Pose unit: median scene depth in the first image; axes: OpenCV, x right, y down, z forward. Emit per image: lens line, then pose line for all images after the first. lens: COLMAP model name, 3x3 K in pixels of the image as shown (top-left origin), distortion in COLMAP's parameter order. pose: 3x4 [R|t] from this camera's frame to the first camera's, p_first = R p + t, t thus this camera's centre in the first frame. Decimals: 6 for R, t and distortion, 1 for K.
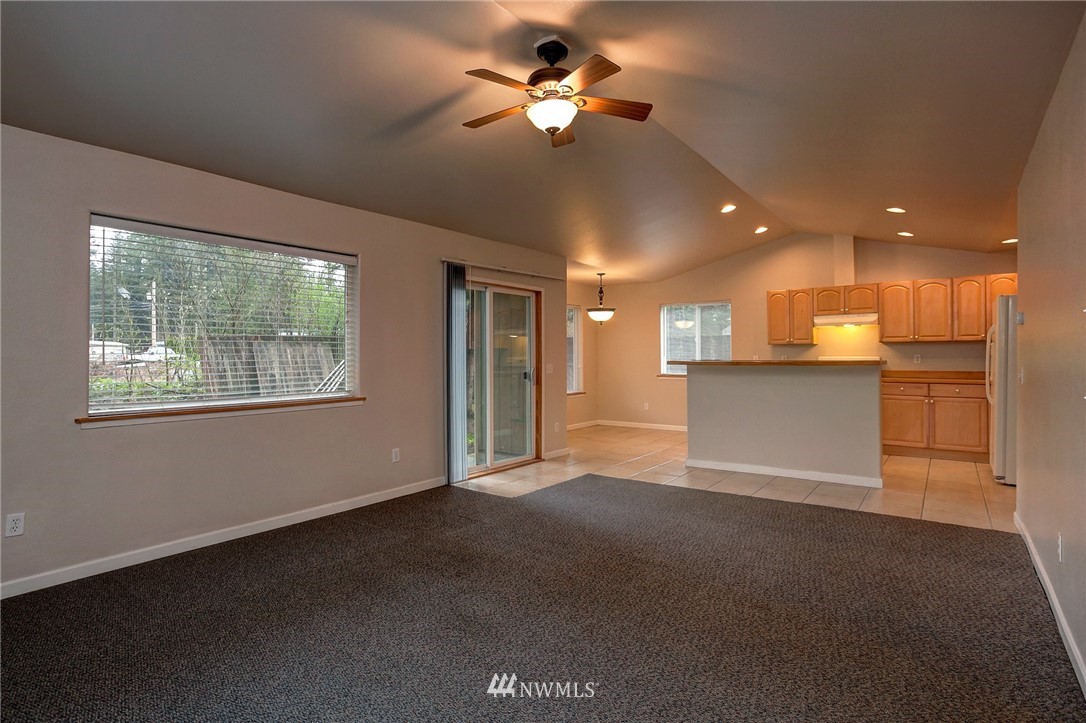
lens RADIAL K [[554.0, 0, 558.8], [0, 554.0, 364.6], [0, 0, 1]] dist [-0.004512, -0.000201]
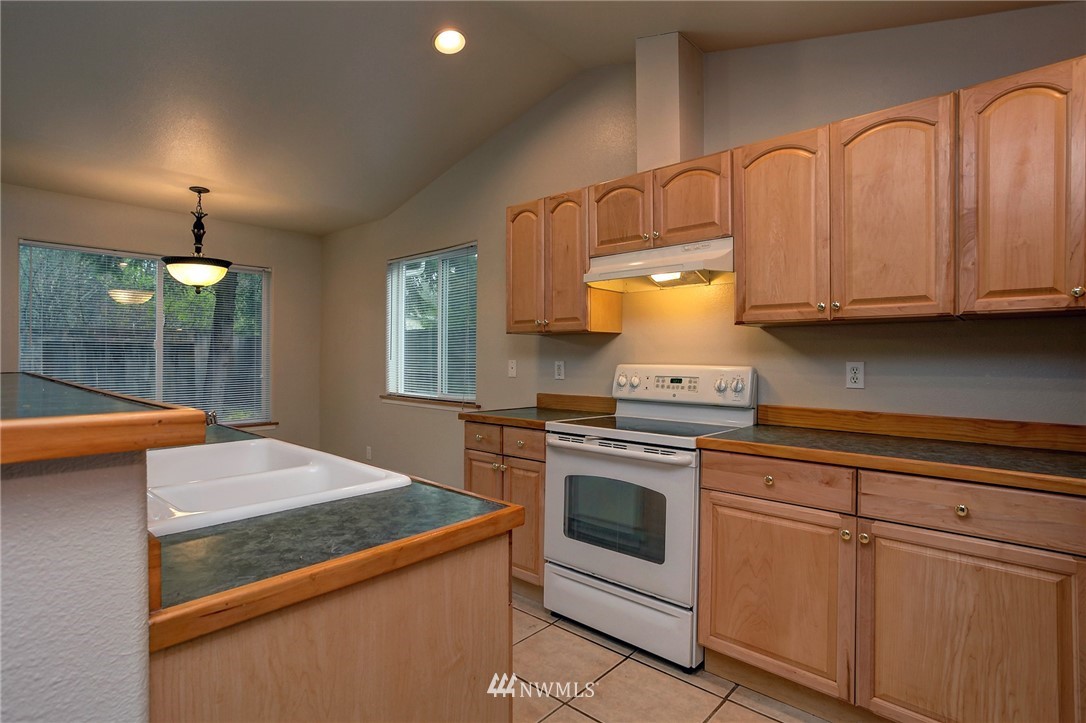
lens RADIAL K [[550.6, 0, 543.0], [0, 550.6, 361.5], [0, 0, 1]] dist [-0.036481, 0.025998]
pose [[0.989542, 0.010435, -0.143869, 0.518546], [-0.011297, 0.999923, -0.005174, -0.015024], [0.143803, 0.006746, 0.989583, 0.664119]]
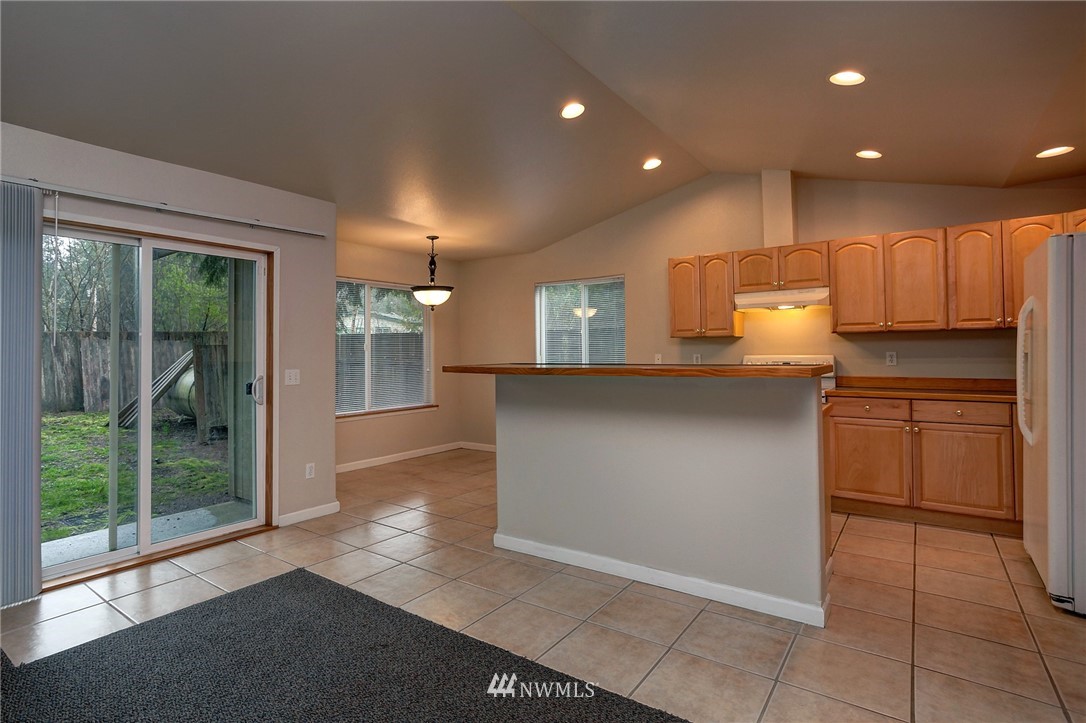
lens RADIAL K [[536.8, 0, 541.5], [0, 536.8, 352.6], [0, 0, 1]] dist [-0.036200, 0.020389]
pose [[0.999973, -0.004485, -0.005745, 0.250771], [0.004390, 0.999855, -0.016446, -0.009027], [0.005818, 0.016420, 0.999848, 0.389197]]
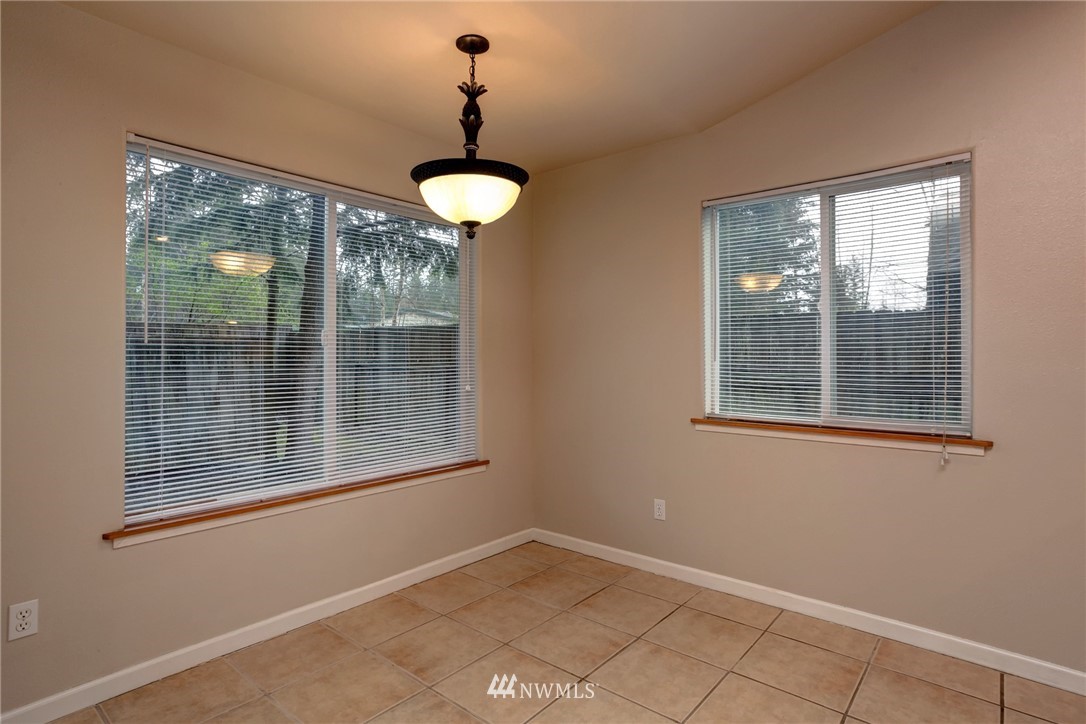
lens RADIAL K [[536.8, 0, 541.5], [0, 536.8, 353.1], [0, 0, 1]] dist [-0.036200, 0.020389]
pose [[0.995185, 0.000025, -0.098011, 0.154661], [-0.002461, 0.999691, -0.024731, -0.014086], [0.097980, 0.024853, 0.994878, 0.882766]]
